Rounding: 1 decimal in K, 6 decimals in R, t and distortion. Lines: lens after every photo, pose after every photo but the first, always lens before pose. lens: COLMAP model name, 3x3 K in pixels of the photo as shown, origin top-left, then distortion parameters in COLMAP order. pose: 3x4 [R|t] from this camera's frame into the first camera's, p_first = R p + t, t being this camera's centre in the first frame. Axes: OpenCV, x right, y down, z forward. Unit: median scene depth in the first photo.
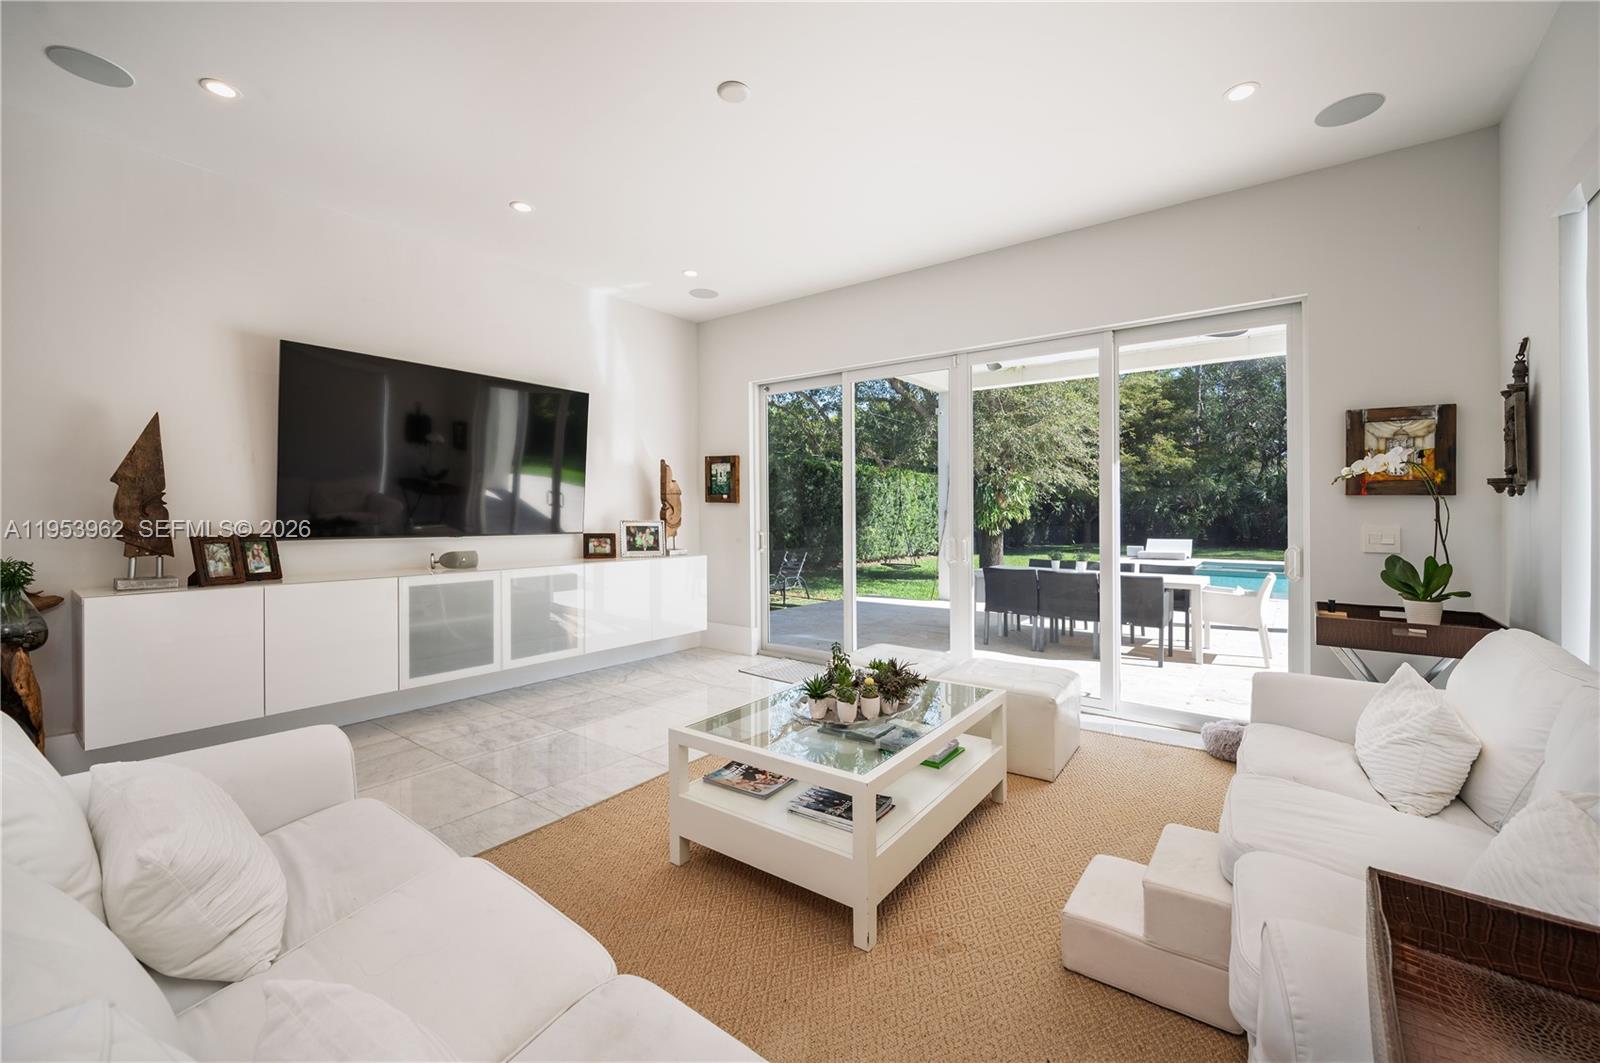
lens RADIAL K [[645.9, 0, 794.6], [0, 645.9, 515.7], [0, 0, 1]] dist [0.000883, 0.000164]
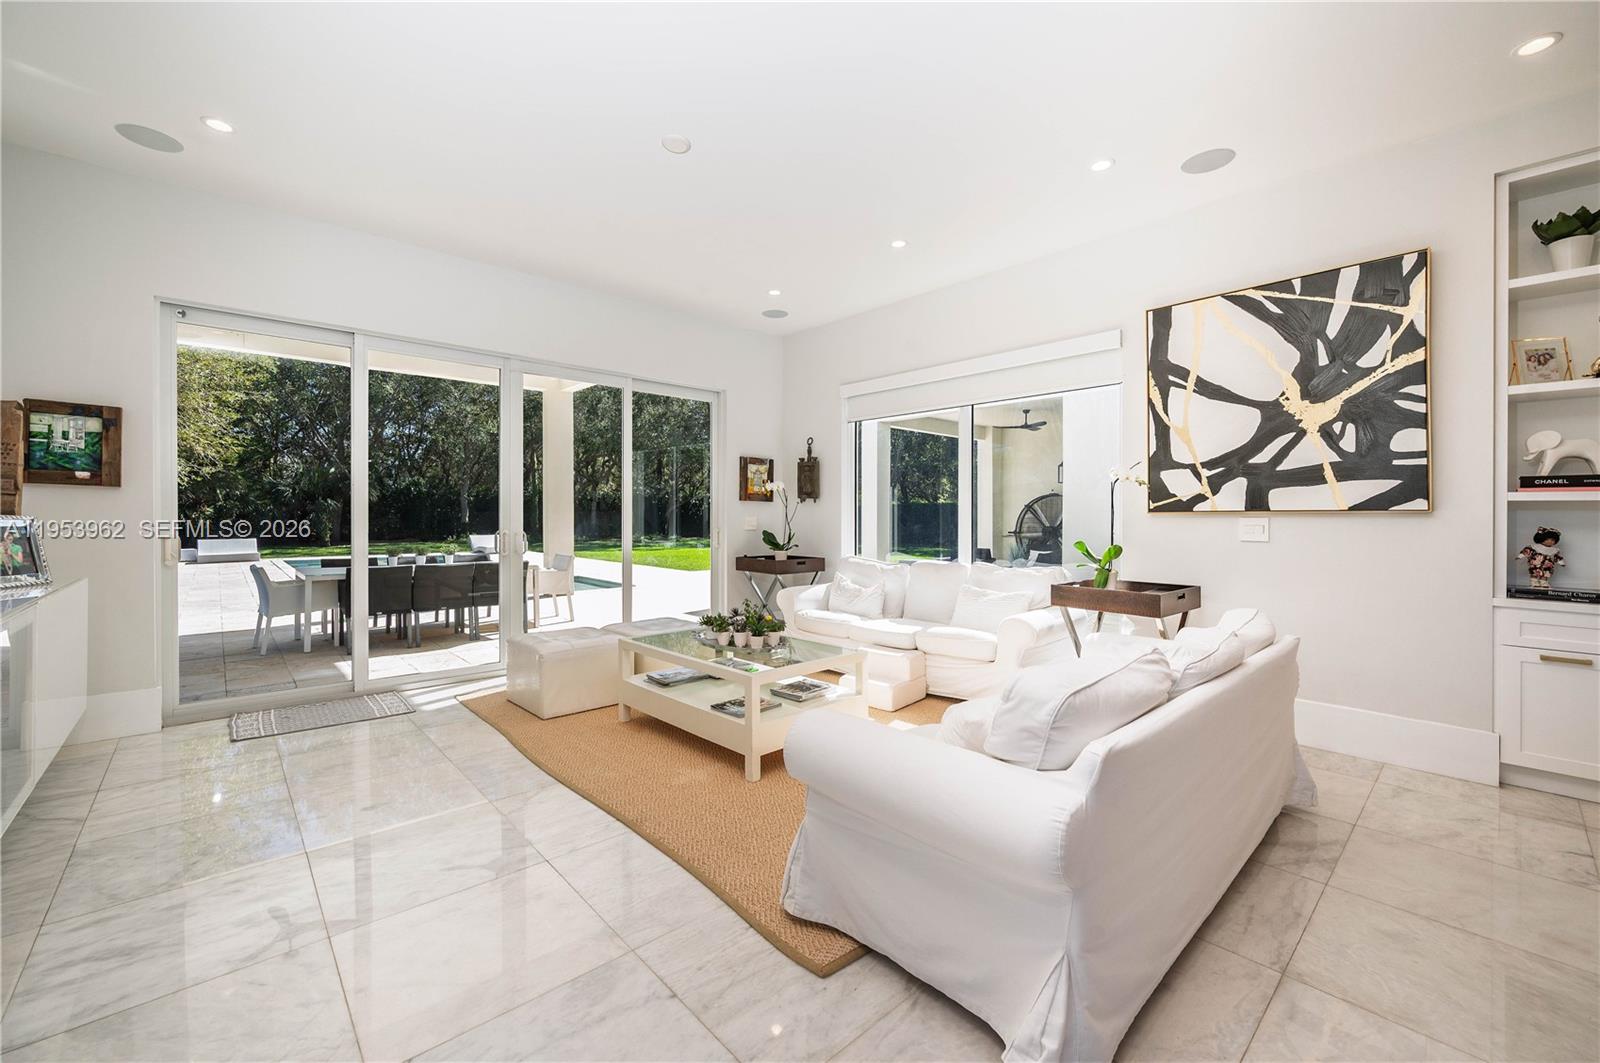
lens RADIAL K [[645.9, 0, 794.6], [0, 645.9, 515.7], [0, 0, 1]] dist [0.000883, 0.000164]
pose [[0.188851, -0.000454, 0.982006, -0.803702], [0.000465, 1.000000, 0.000373, 0.009912], [-0.982006, 0.000387, 0.188851, 0.391861]]
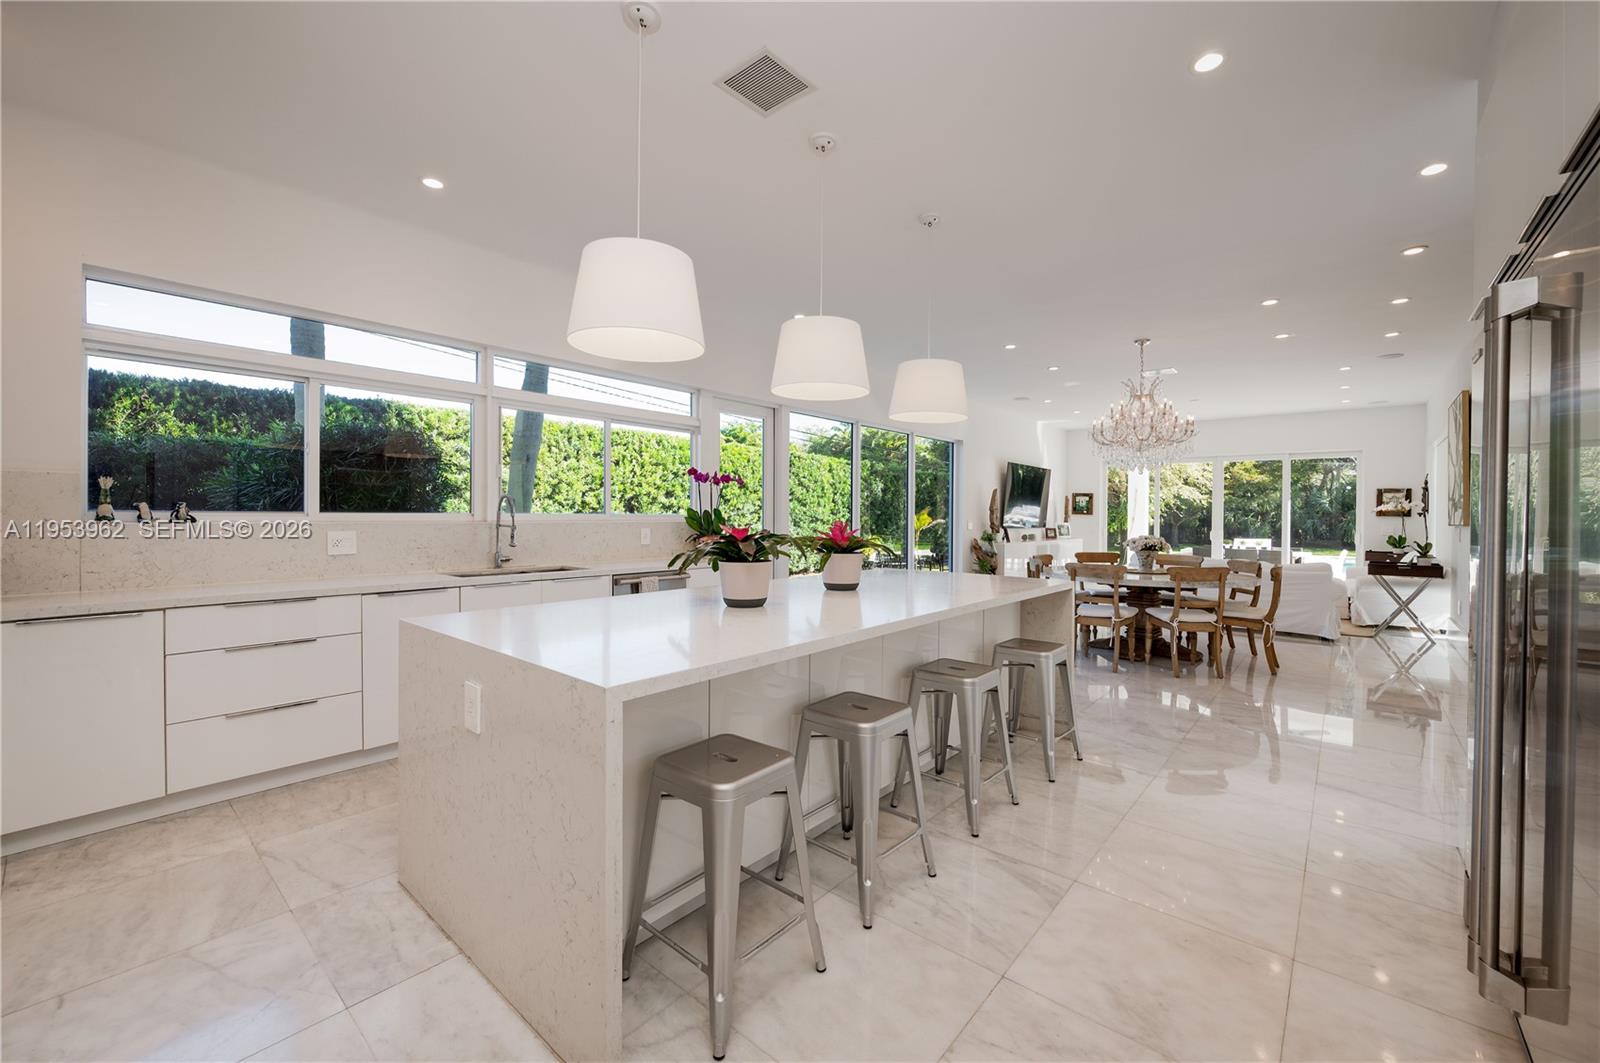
lens RADIAL K [[635.2, 0, 795.1], [0, 635.2, 523.8], [0, 0, 1]] dist [-0.000864, -0.006711]
pose [[0.998069, 0.007080, -0.061706, -1.384492], [-0.006452, 0.999925, 0.010379, -0.008059], [0.061775, -0.009961, 0.998040, -1.745871]]
